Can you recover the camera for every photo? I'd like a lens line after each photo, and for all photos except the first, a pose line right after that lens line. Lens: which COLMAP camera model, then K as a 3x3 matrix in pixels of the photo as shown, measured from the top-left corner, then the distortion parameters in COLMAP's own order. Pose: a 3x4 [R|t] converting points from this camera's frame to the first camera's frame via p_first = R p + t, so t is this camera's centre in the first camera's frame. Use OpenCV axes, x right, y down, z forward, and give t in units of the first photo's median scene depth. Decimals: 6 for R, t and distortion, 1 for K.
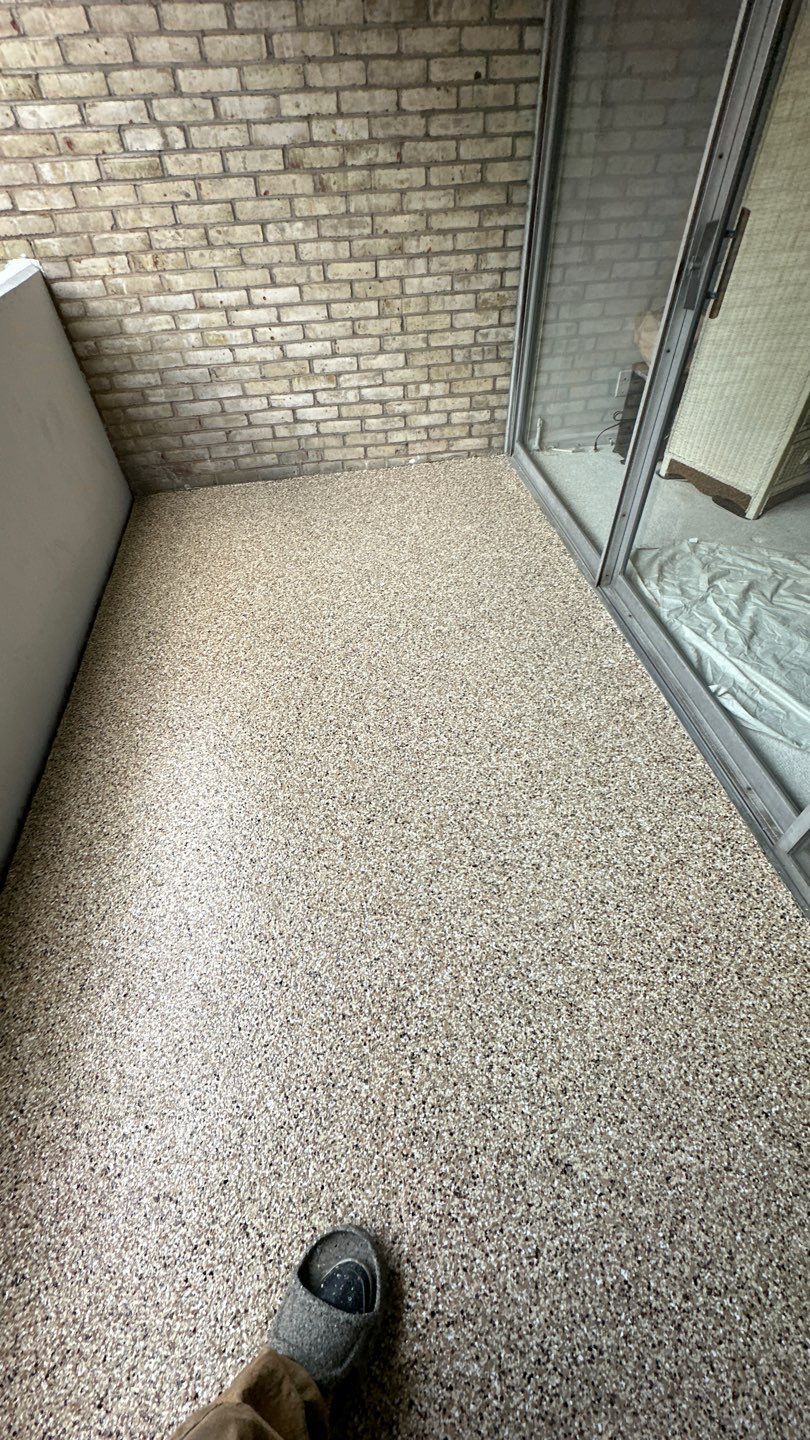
lens RADIAL K [[577.1, 0, 405.7], [0, 577.1, 717.0], [0, 0, 1]] dist [-0.001695, 0.000456]
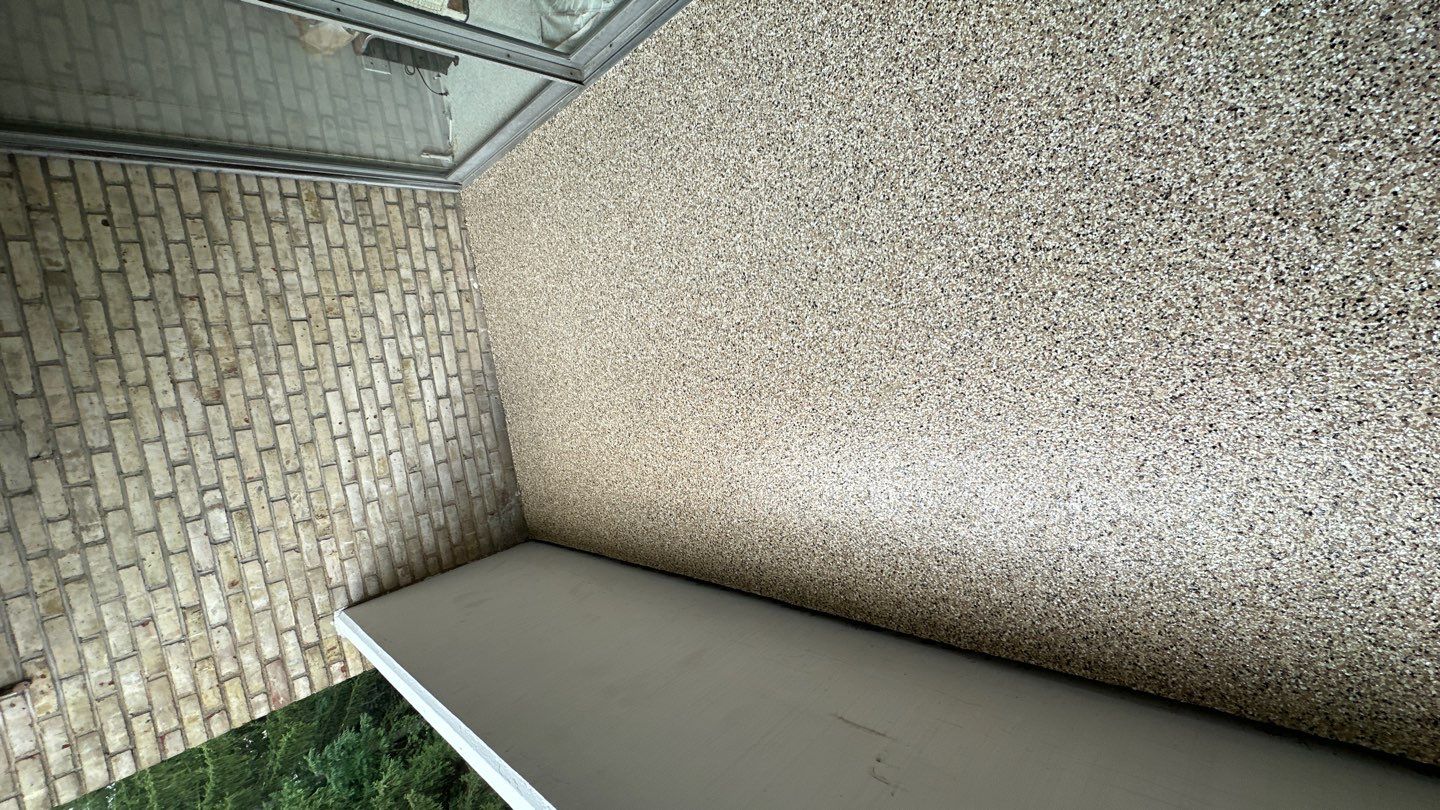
lens RADIAL K [[574.3, 0, 716.9], [0, 574.3, 405.3], [0, 0, 1]] dist [-0.001847, 0.000586]
pose [[-0.019891, -0.984506, -0.174221, -0.053186], [0.999348, -0.014328, -0.033135, 0.033493], [0.030125, -0.174766, 0.984149, -0.061919]]
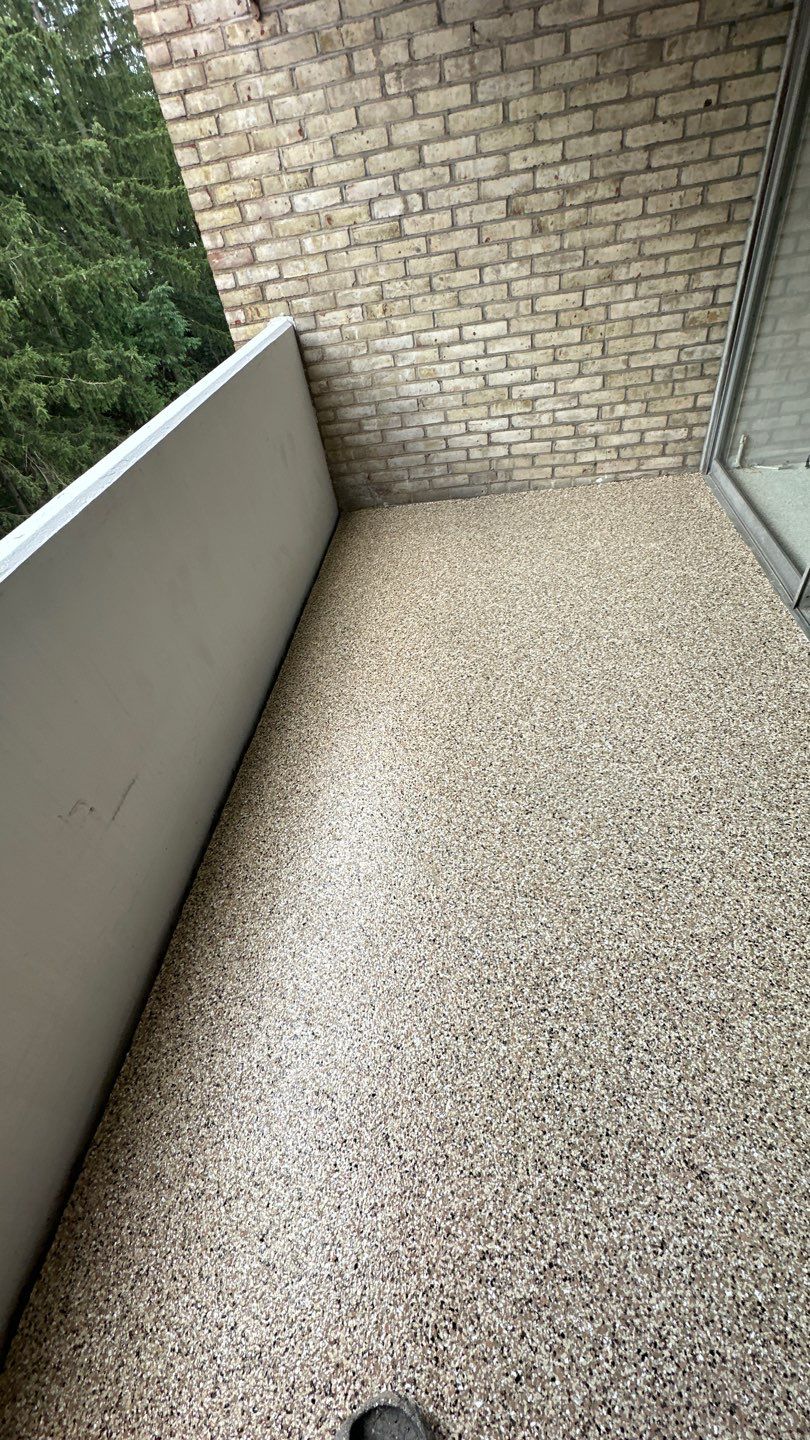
lens RADIAL K [[574.3, 0, 405.4], [0, 574.3, 717.1], [0, 0, 1]] dist [-0.001847, 0.000586]
pose [[0.959987, 0.099094, -0.261927, -0.018925], [-0.108459, 0.993868, -0.021502, 0.052469], [0.258190, 0.049050, 0.964848, -0.074421]]
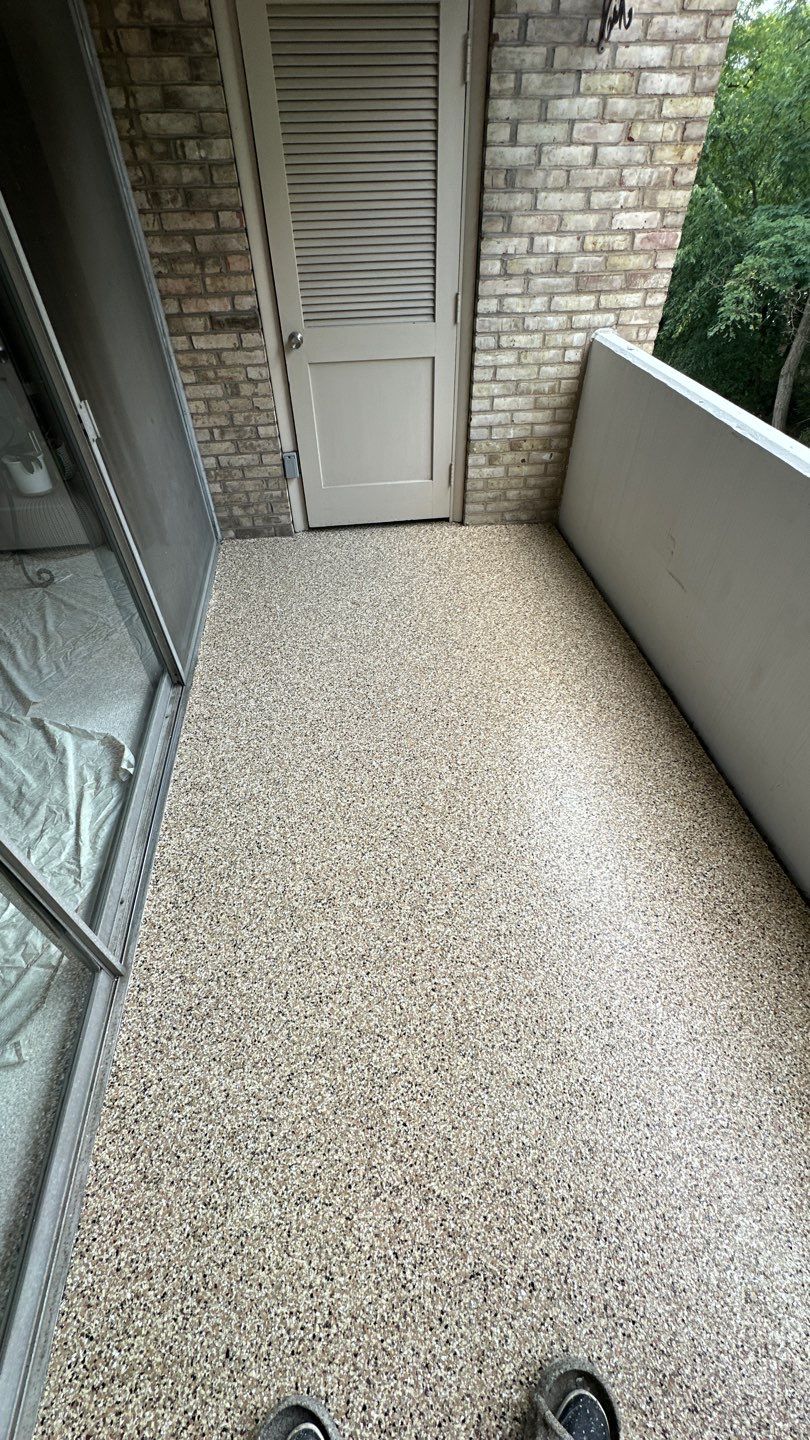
lens RADIAL K [[574.3, 0, 403.0], [0, 574.3, 720.0], [0, 0, 1]] dist [-0.002488, 0.000451]
pose [[-0.998379, 0.006204, 0.056585, -0.061720], [0.056324, -0.036258, 0.997754, -1.215822], [0.008242, 0.999323, 0.035850, 0.934689]]
